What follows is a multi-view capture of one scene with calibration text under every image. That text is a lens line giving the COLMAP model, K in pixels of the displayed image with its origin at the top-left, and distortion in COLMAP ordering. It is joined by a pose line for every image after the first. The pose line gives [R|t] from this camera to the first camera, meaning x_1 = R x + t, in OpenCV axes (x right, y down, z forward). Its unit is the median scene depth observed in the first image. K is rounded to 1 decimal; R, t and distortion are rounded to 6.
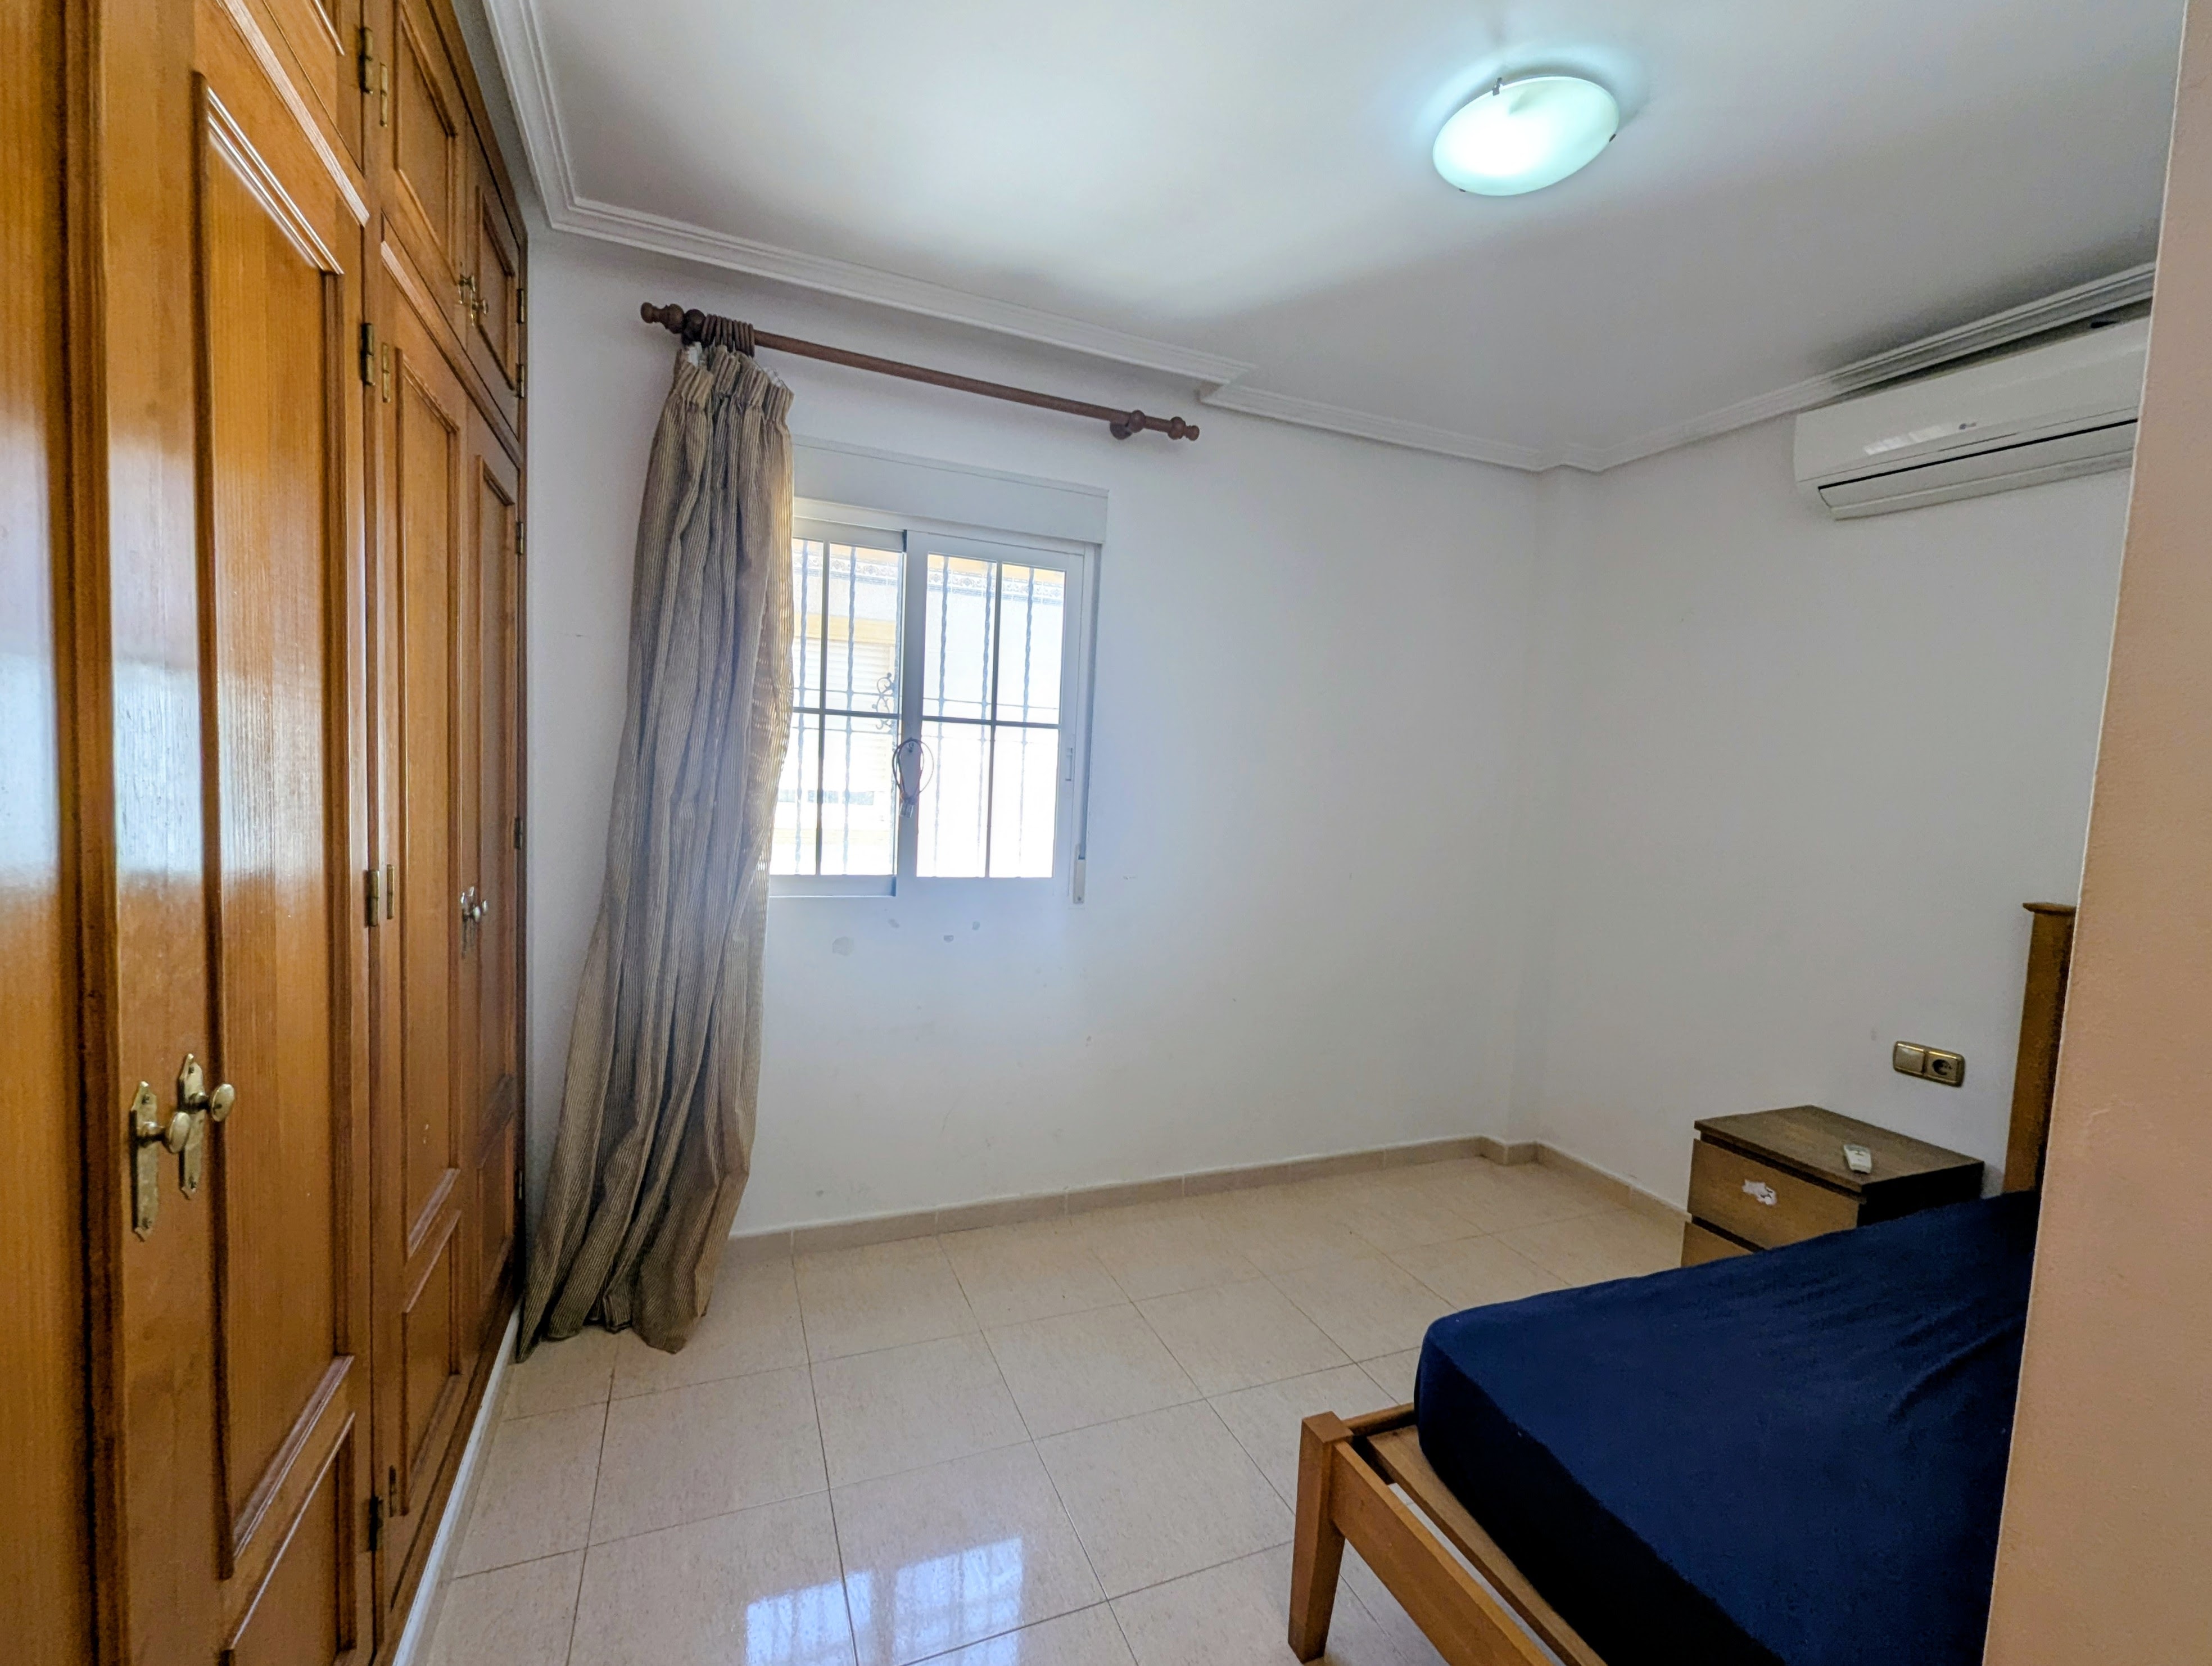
lens RADIAL K [[962.4, 0, 1117.9], [0, 962.4, 829.0], [0, 0, 1]] dist [-0.002900, 0.000304]
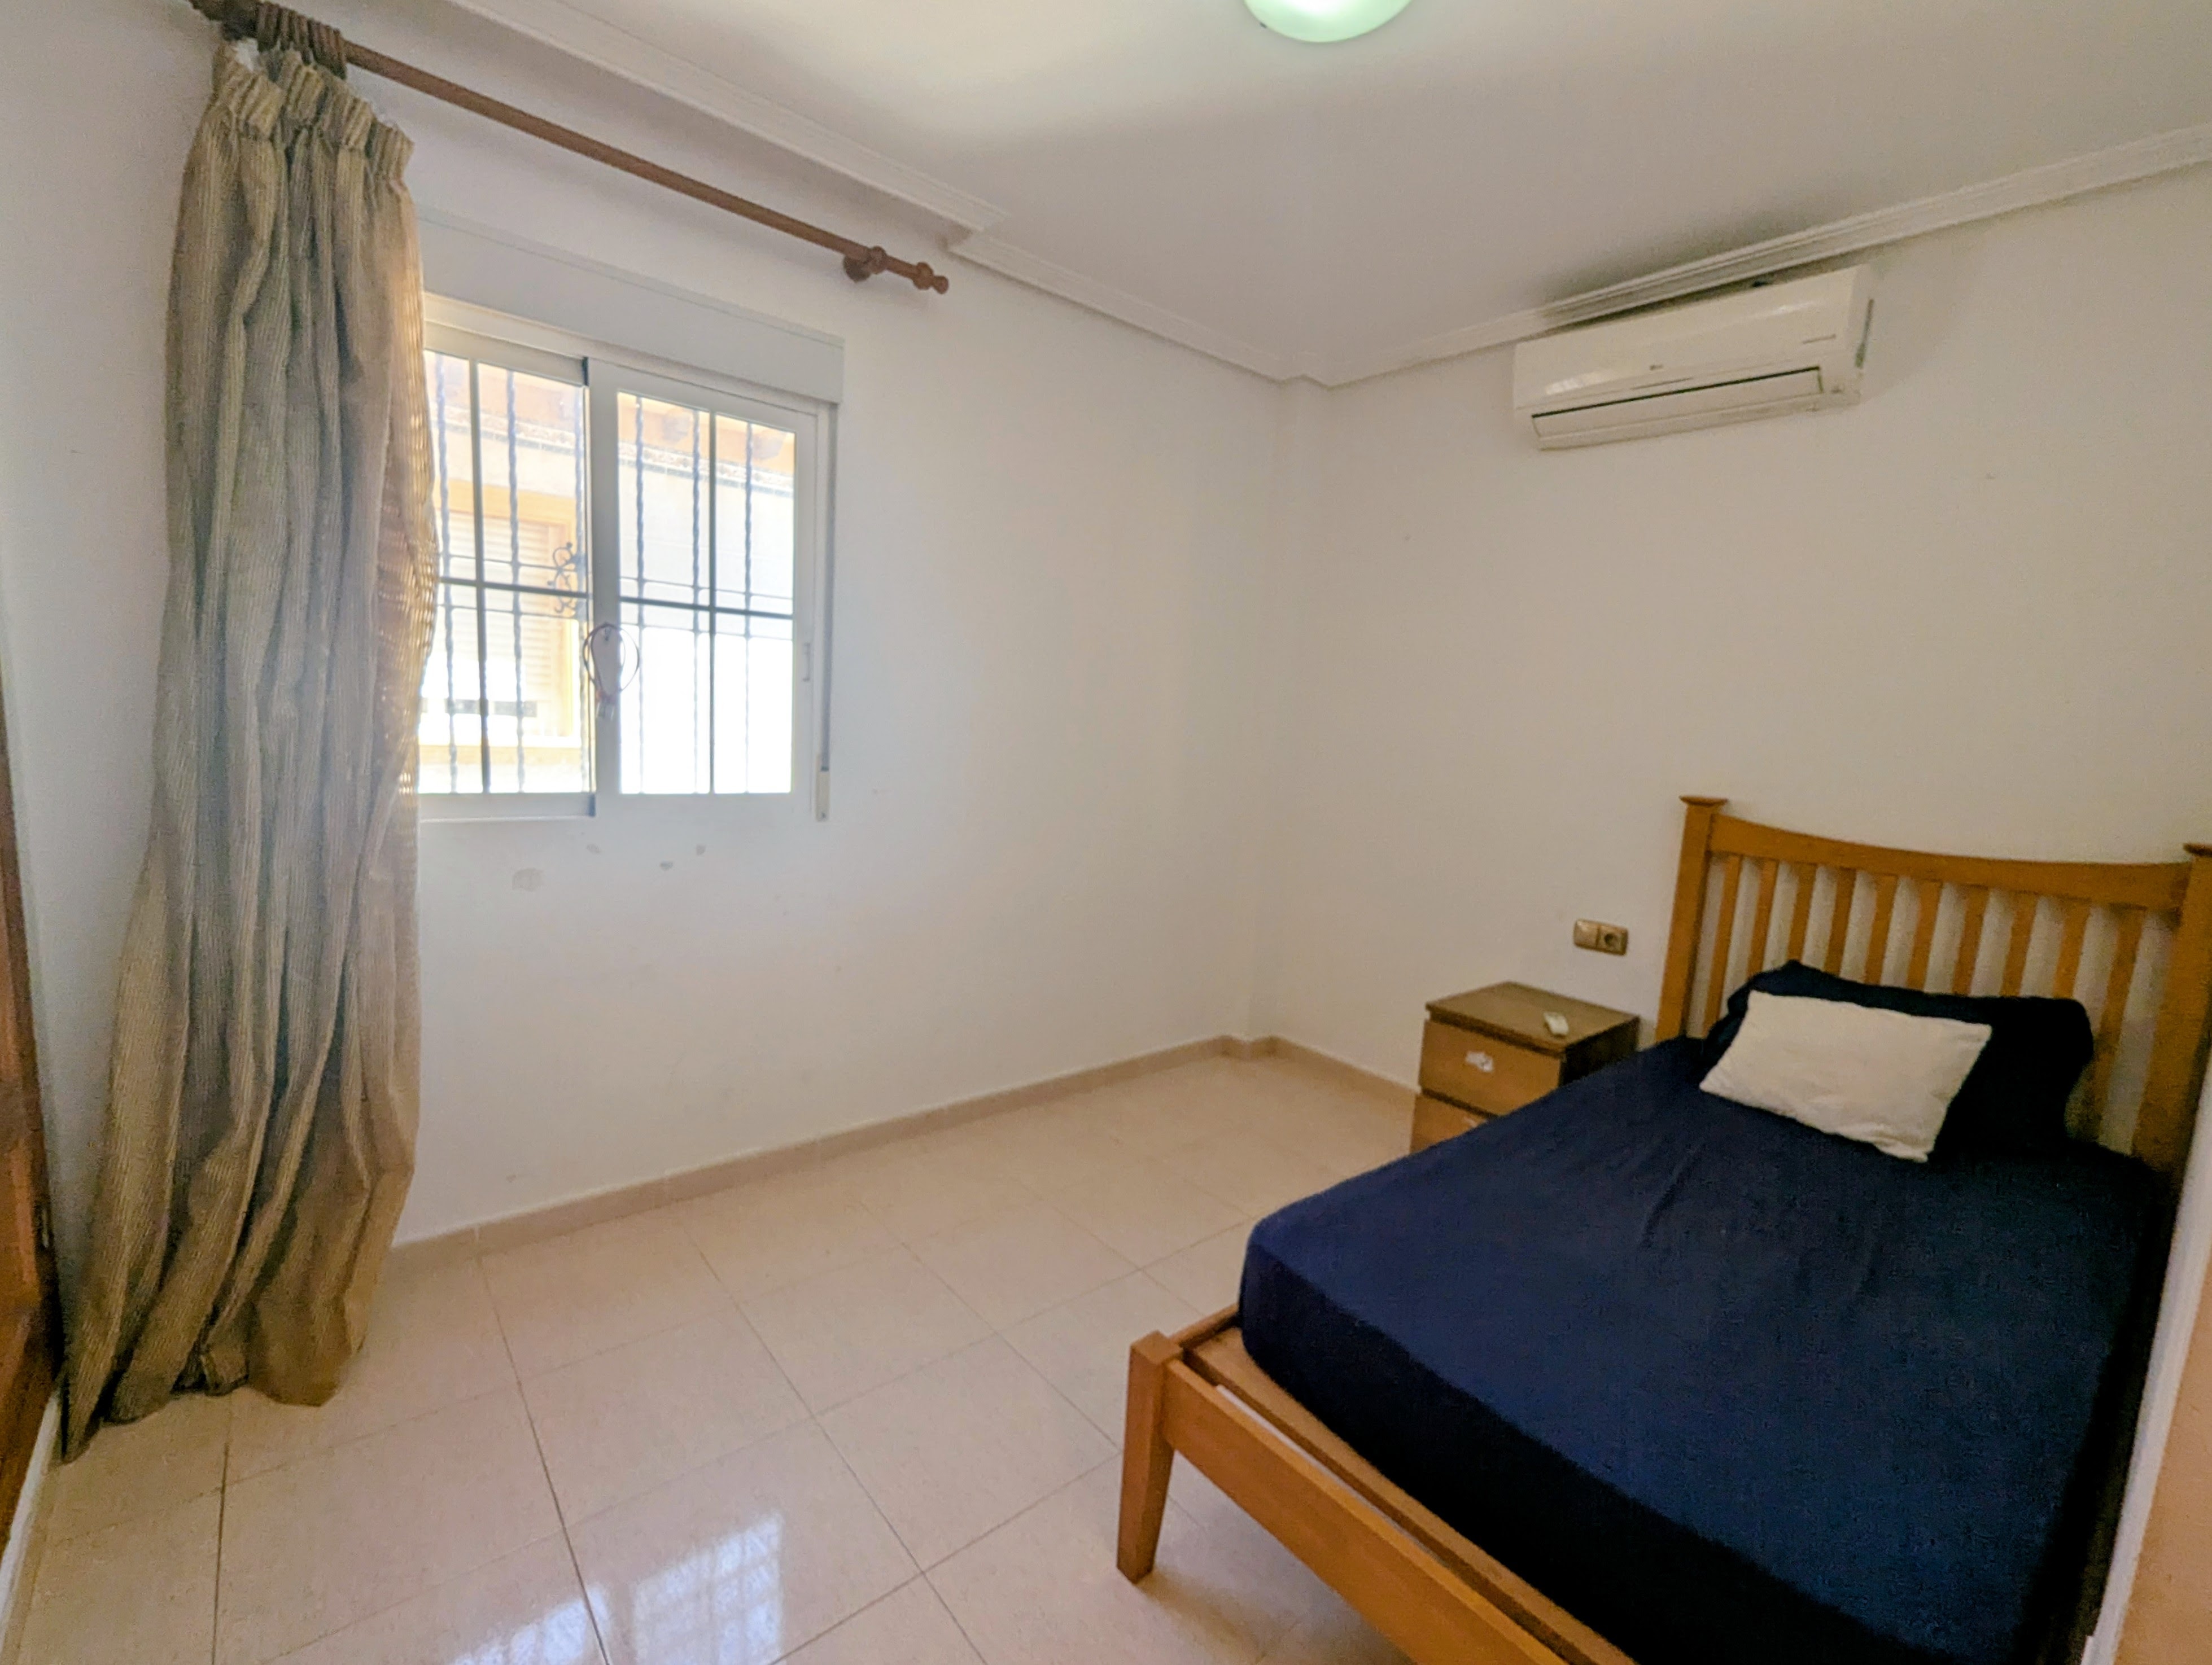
lens RADIAL K [[962.1, 0, 1117.2], [0, 962.1, 833.3], [0, 0, 1]] dist [-0.002900, 0.000304]
pose [[0.953372, -0.031048, 0.300196, -0.057952], [0.006419, 0.996555, 0.082681, 0.020792], [-0.301729, -0.076899, 0.950287, 0.090825]]
